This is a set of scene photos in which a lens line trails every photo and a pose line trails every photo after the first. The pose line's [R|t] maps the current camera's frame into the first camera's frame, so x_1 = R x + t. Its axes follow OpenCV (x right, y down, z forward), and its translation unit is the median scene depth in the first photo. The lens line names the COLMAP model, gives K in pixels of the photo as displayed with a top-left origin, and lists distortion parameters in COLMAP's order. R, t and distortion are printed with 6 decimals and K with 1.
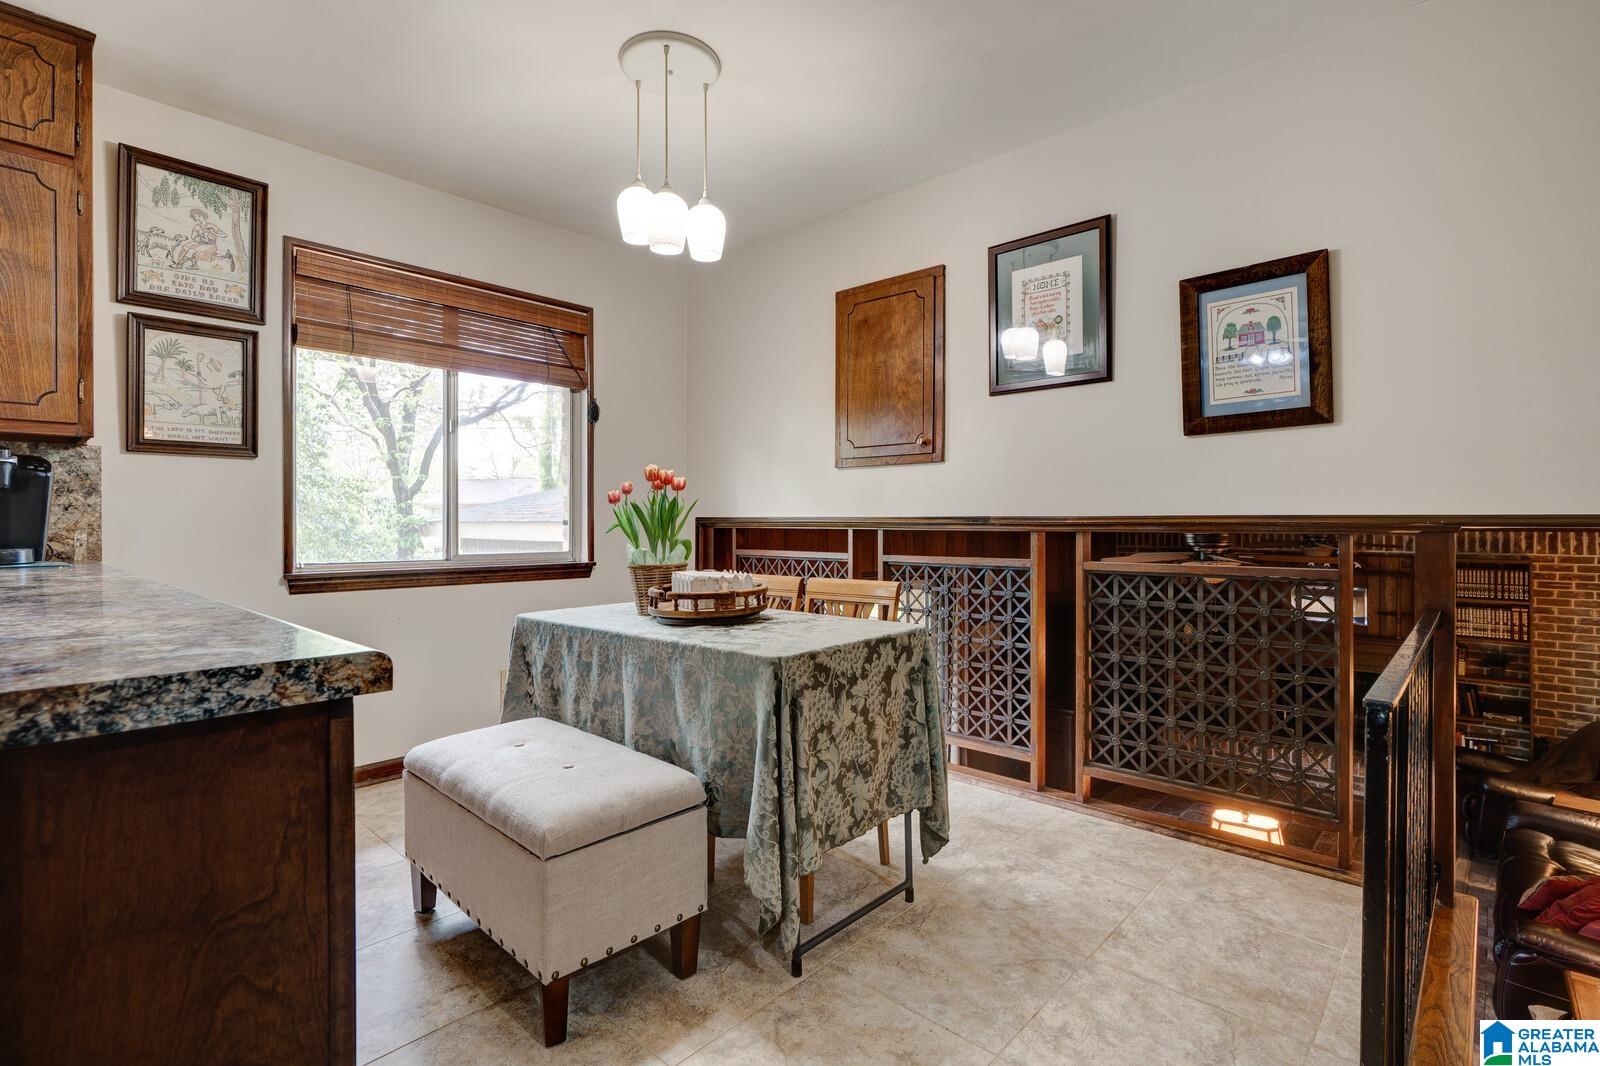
lens RADIAL K [[754.1, 0, 805.9], [0, 754.1, 523.5], [0, 0, 1]] dist [-0.010265, 0.003443]
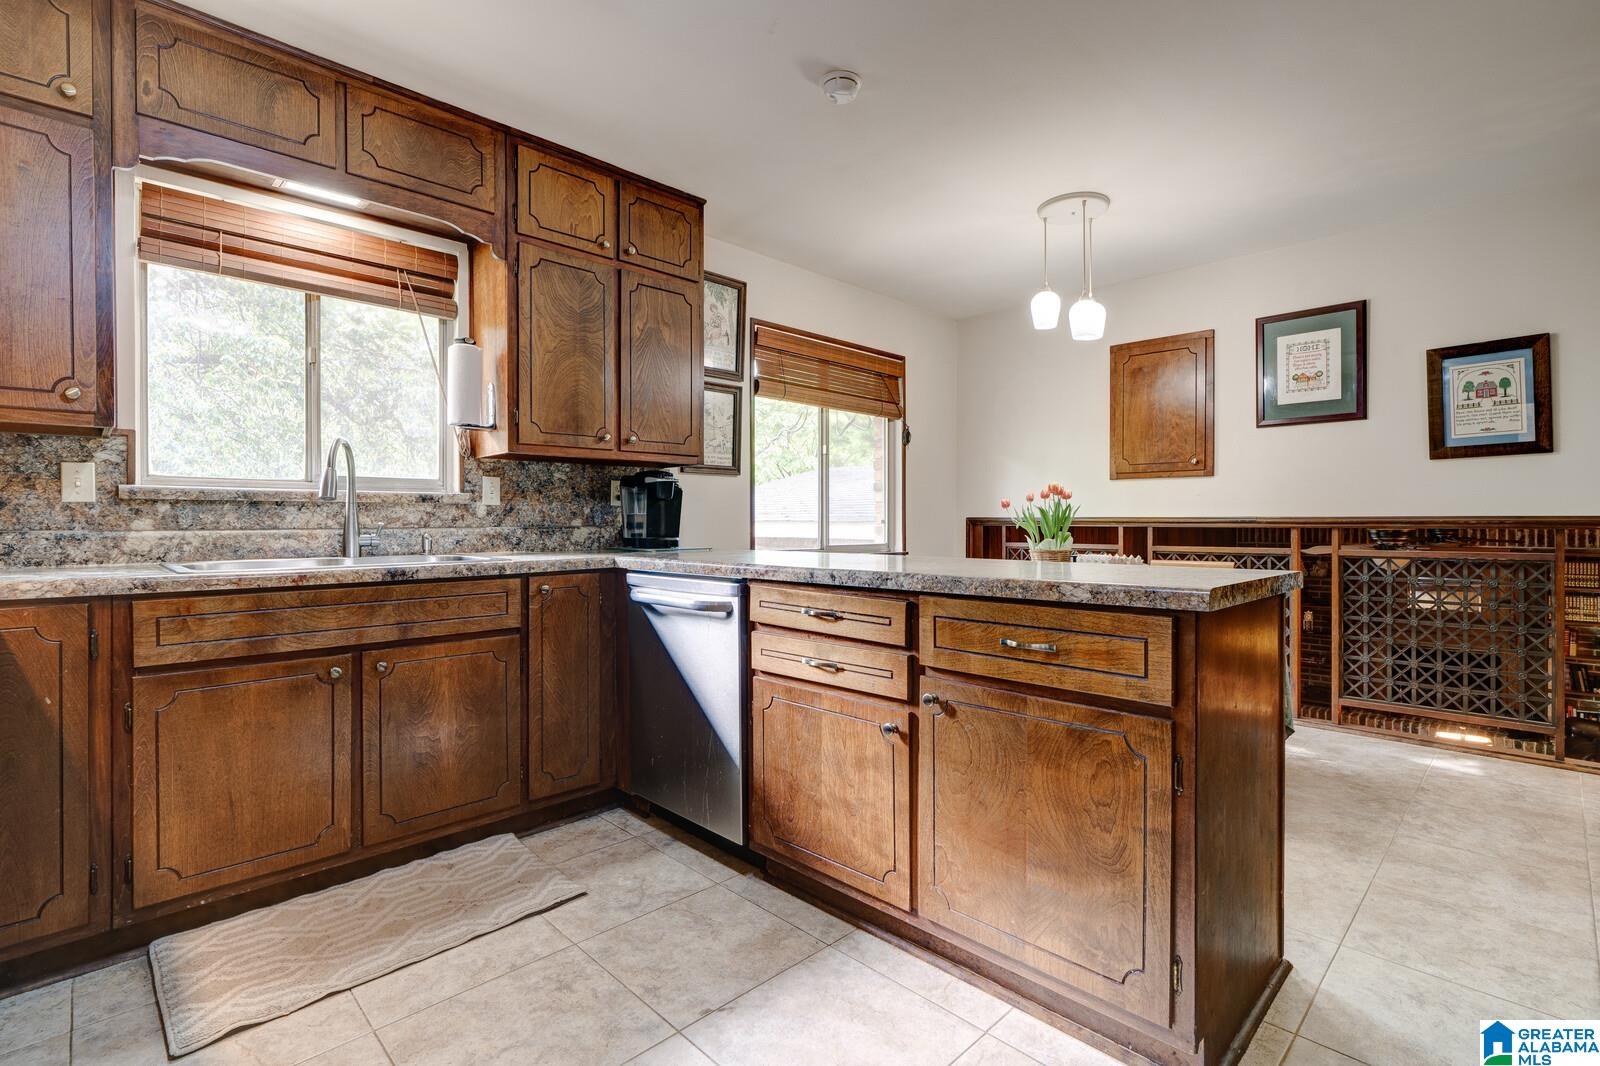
lens RADIAL K [[754.1, 0, 785.7], [0, 754.1, 522.4], [0, 0, 1]] dist [-0.010265, 0.003443]
pose [[0.998799, 0.000459, -0.048990, -0.595596], [-0.000430, 1.000000, 0.000609, 0.000493], [0.048990, -0.000587, 0.998799, -0.436539]]
